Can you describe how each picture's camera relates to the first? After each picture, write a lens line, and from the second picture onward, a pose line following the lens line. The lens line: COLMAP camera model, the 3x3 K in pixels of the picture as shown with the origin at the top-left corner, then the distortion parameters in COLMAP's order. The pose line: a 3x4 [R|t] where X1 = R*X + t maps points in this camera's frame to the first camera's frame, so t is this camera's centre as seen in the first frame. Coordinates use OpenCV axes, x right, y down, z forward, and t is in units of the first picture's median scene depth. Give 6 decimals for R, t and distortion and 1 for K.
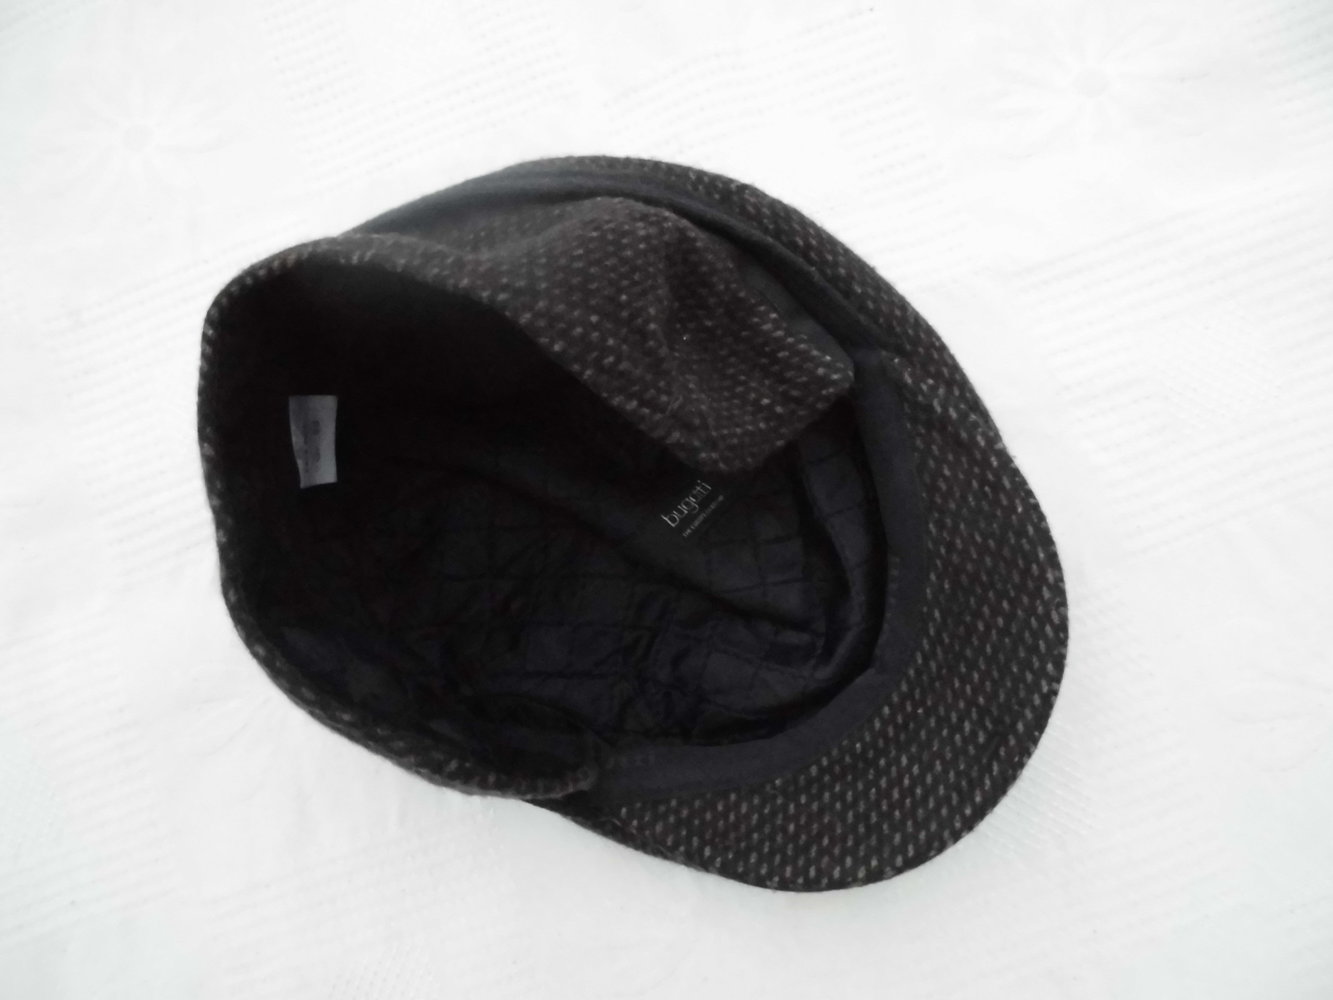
lens RADIAL K [[1007.4, 0, 665.6], [0, 1007.4, 499.1], [0, 0, 1]] dist [0.005422, 0.000560]
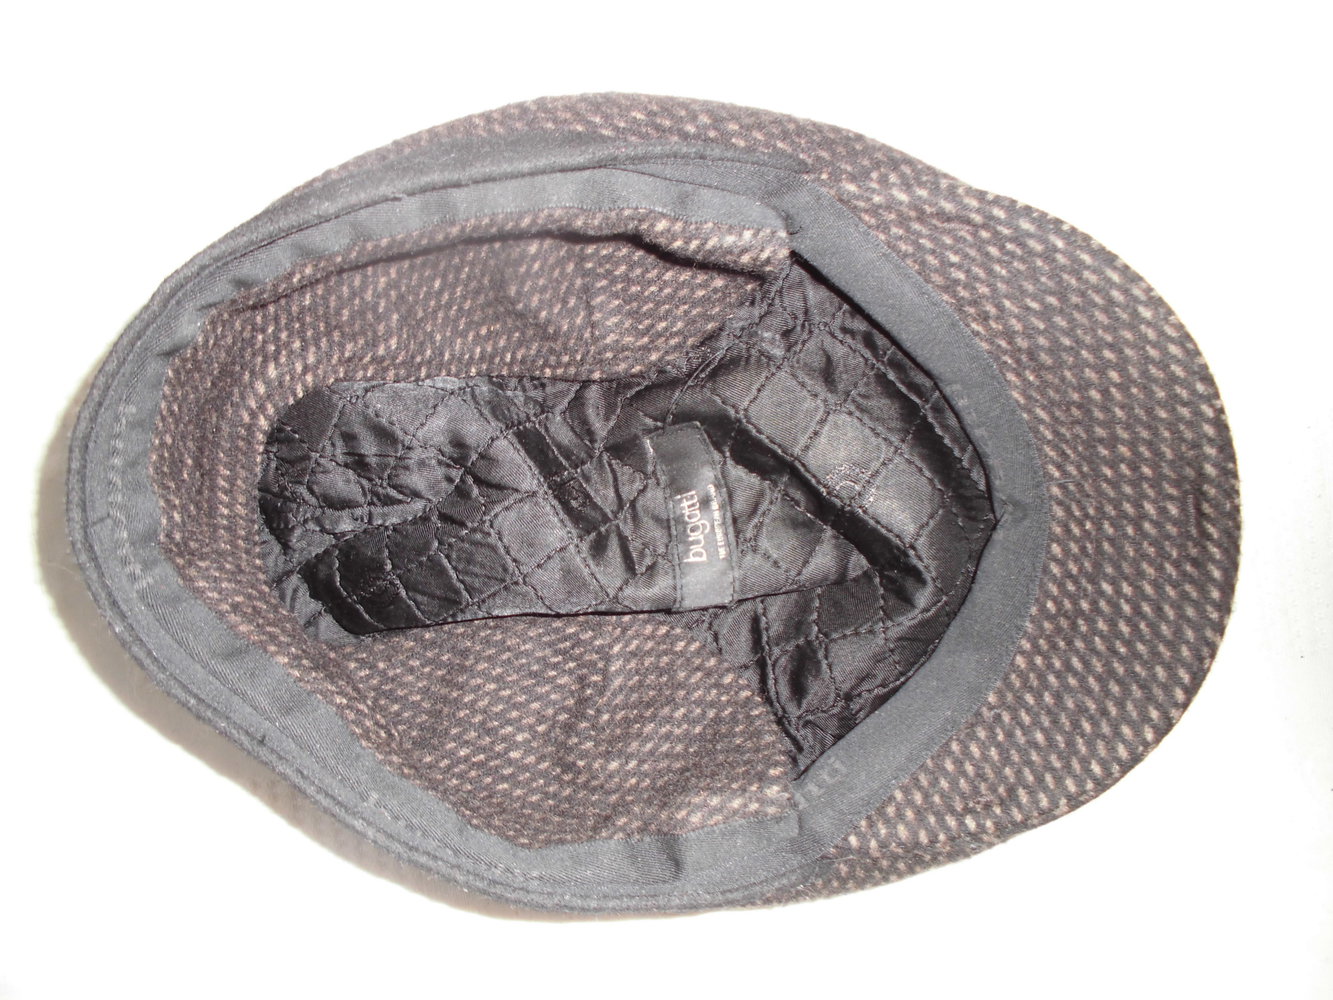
lens RADIAL K [[1007.4, 0, 669.4], [0, 1007.4, 499.6], [0, 0, 1]] dist [0.005422, 0.000560]
pose [[0.828766, -0.554812, 0.073009, -0.073534], [0.555604, 0.831376, 0.010843, -0.001891], [-0.066713, 0.031578, 0.997272, 0.222008]]
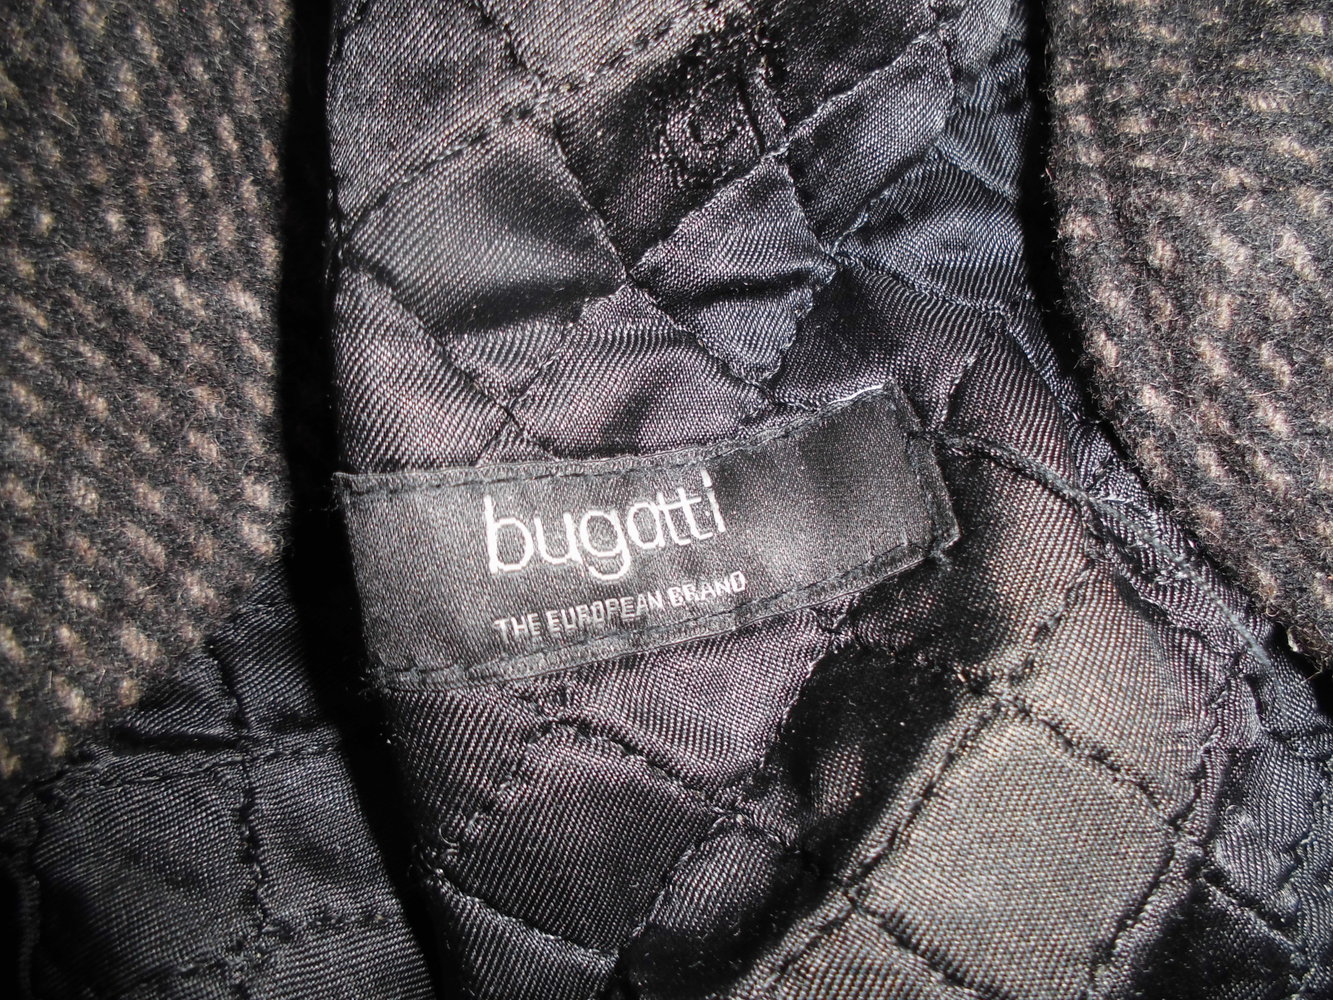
lens RADIAL K [[1007.4, 0, 664.2], [0, 1007.4, 497.4], [0, 0, 1]] dist [0.005422, 0.000560]
pose [[0.562536, 0.826064, 0.034223, -0.016225], [-0.826664, 0.562651, 0.007076, 0.019409], [-0.013410, -0.032272, 0.999389, 0.798118]]
